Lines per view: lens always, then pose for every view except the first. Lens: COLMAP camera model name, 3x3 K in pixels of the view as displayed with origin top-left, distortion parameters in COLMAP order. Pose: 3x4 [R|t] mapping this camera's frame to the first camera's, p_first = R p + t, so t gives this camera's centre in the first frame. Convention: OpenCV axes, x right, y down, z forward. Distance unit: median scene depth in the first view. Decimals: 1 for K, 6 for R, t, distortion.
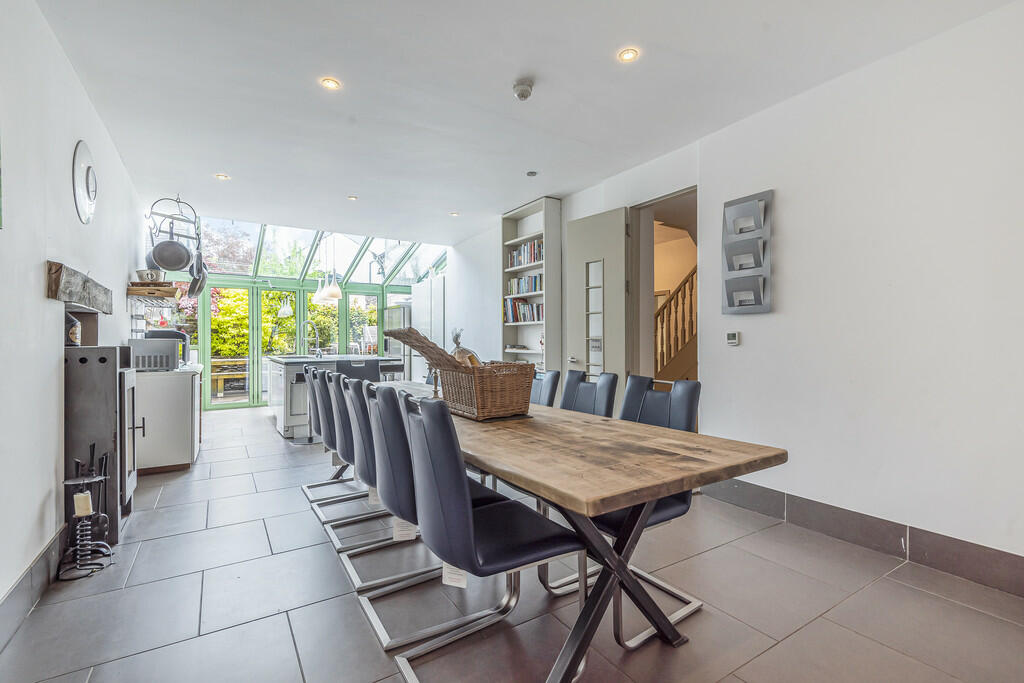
lens RADIAL K [[463.6, 0, 511.2], [0, 463.6, 340.5], [0, 0, 1]] dist [-0.000747, -0.000115]
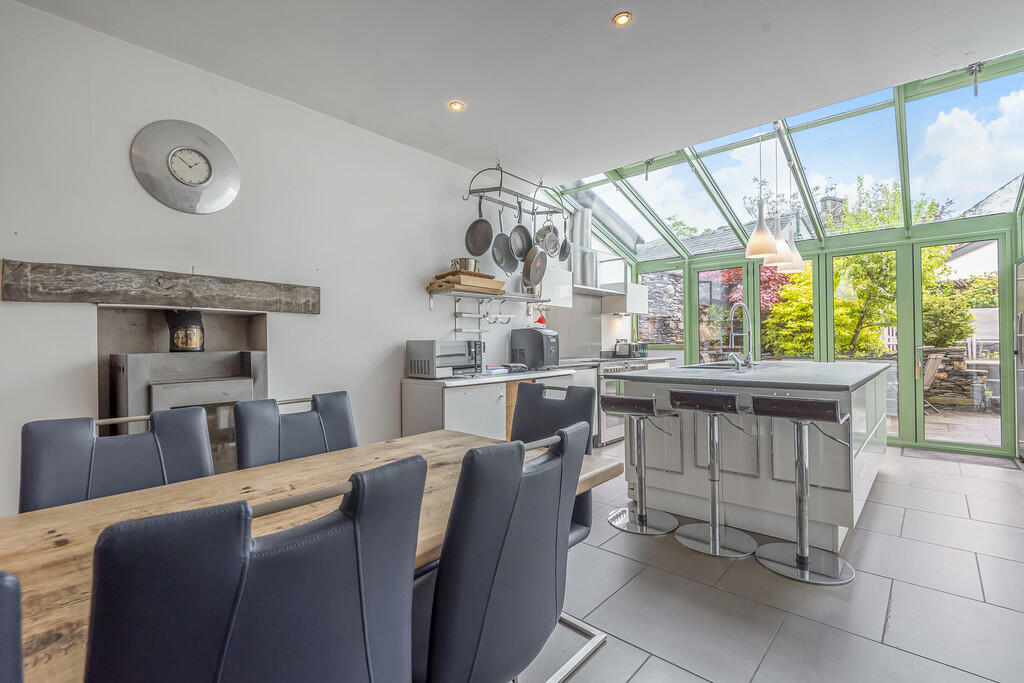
lens RADIAL K [[463.6, 0, 509.9], [0, 463.6, 339.9], [0, 0, 1]] dist [-0.000747, -0.000115]
pose [[0.261775, -0.008620, -0.965090, 0.027392], [0.015519, 0.999868, -0.004721, 0.000987], [0.965004, -0.013742, 0.261875, 0.329562]]
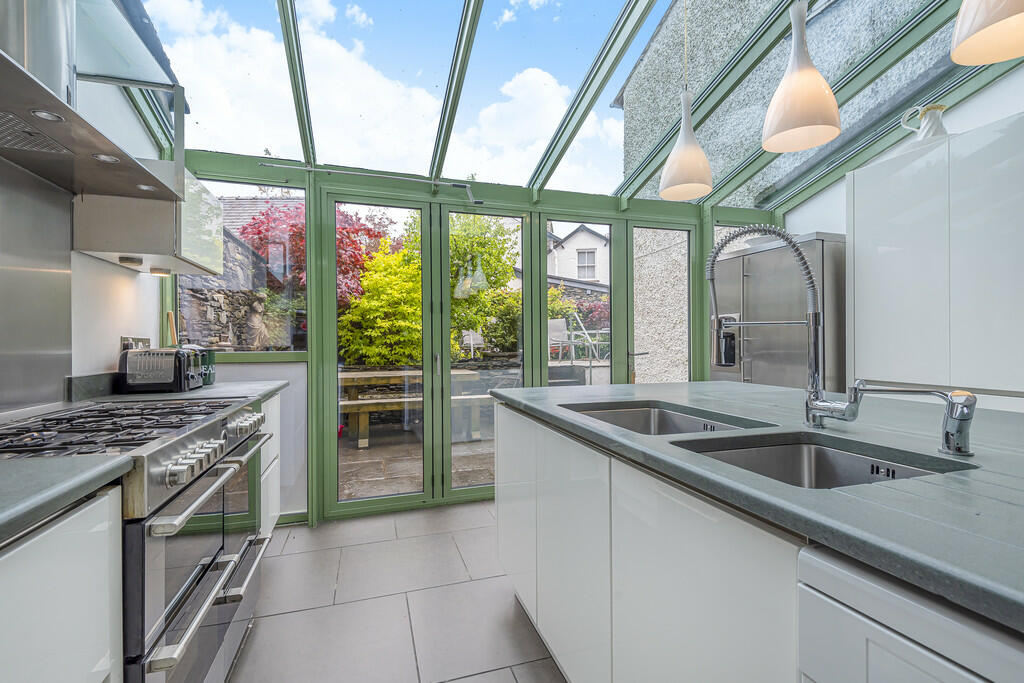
lens RADIAL K [[463.6, 0, 513.2], [0, 463.6, 341.8], [0, 0, 1]] dist [-0.000747, -0.000115]
pose [[0.966089, -0.003378, -0.258189, -0.281485], [0.004271, 0.999987, 0.002899, 0.001392], [0.258176, -0.003903, 0.966090, 0.460779]]
